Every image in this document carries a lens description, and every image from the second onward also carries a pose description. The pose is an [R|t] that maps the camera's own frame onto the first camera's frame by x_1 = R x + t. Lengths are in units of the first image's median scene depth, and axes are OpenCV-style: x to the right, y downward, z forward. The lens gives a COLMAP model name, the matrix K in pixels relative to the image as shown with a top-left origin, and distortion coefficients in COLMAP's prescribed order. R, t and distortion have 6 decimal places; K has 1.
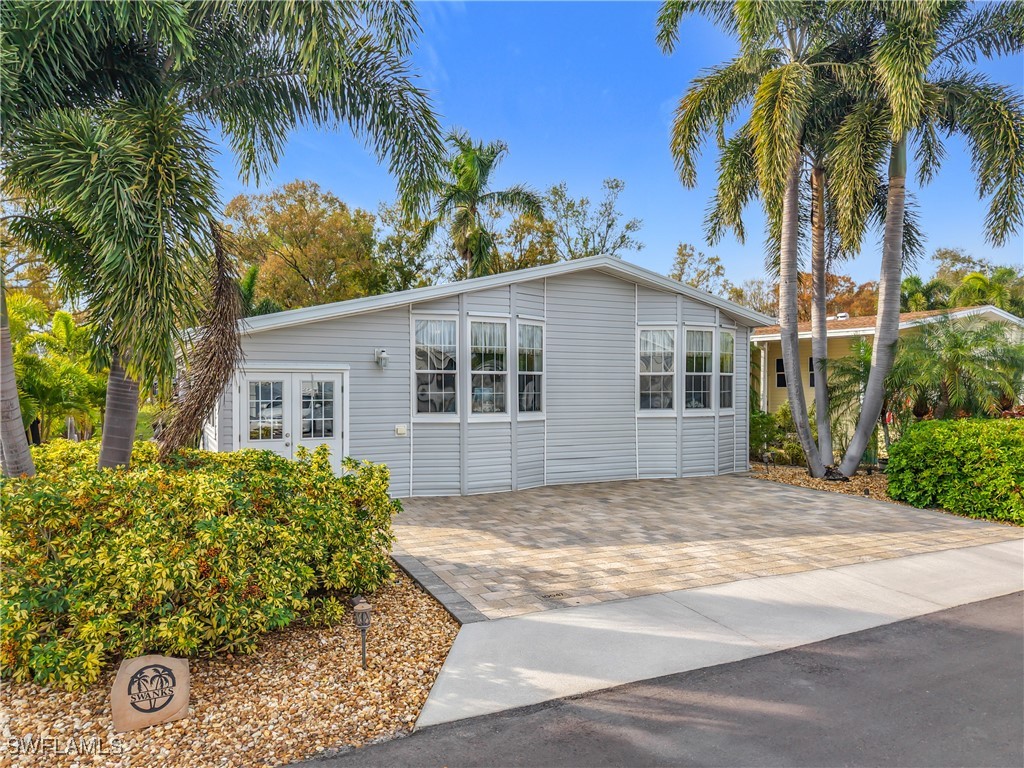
lens RADIAL K [[741.8, 0, 512.0], [0, 741.8, 384.0], [0, 0, 1]] dist [0.009666, -0.002494]
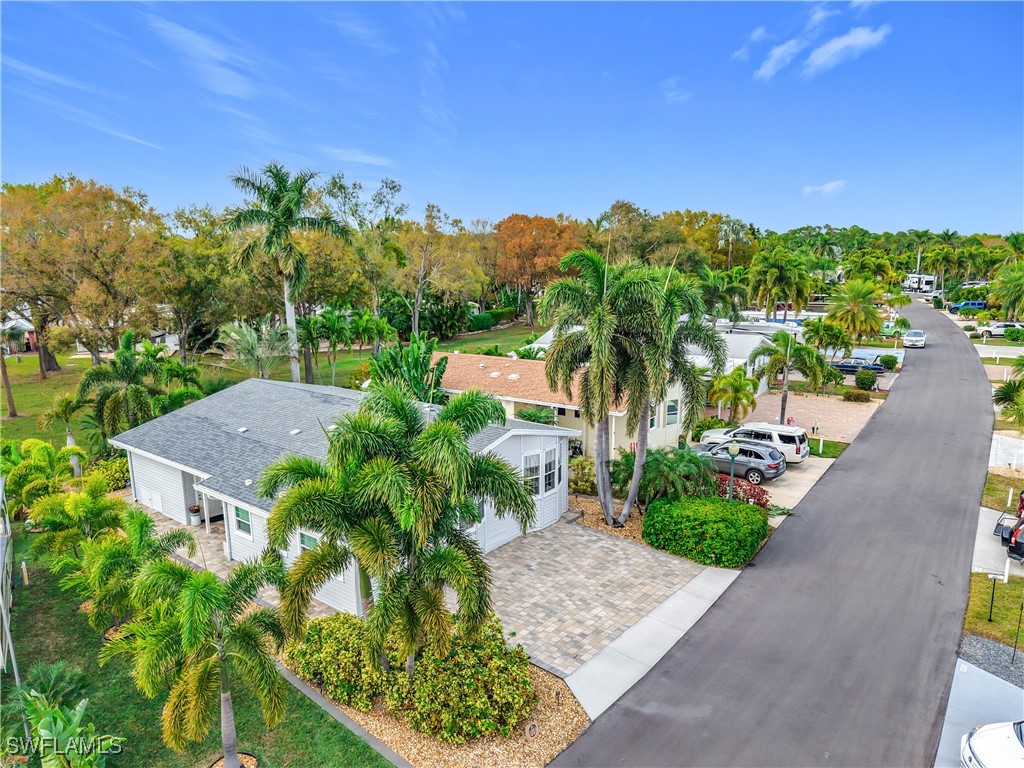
lens RADIAL K [[741.8, 0, 512.0], [0, 741.8, 384.0], [0, 0, 1]] dist [0.009666, -0.002494]
pose [[0.917615, -0.085296, 0.388210, -0.557654], [0.009435, 0.981102, 0.193263, -0.605555], [-0.397358, -0.173679, 0.901078, -0.631777]]
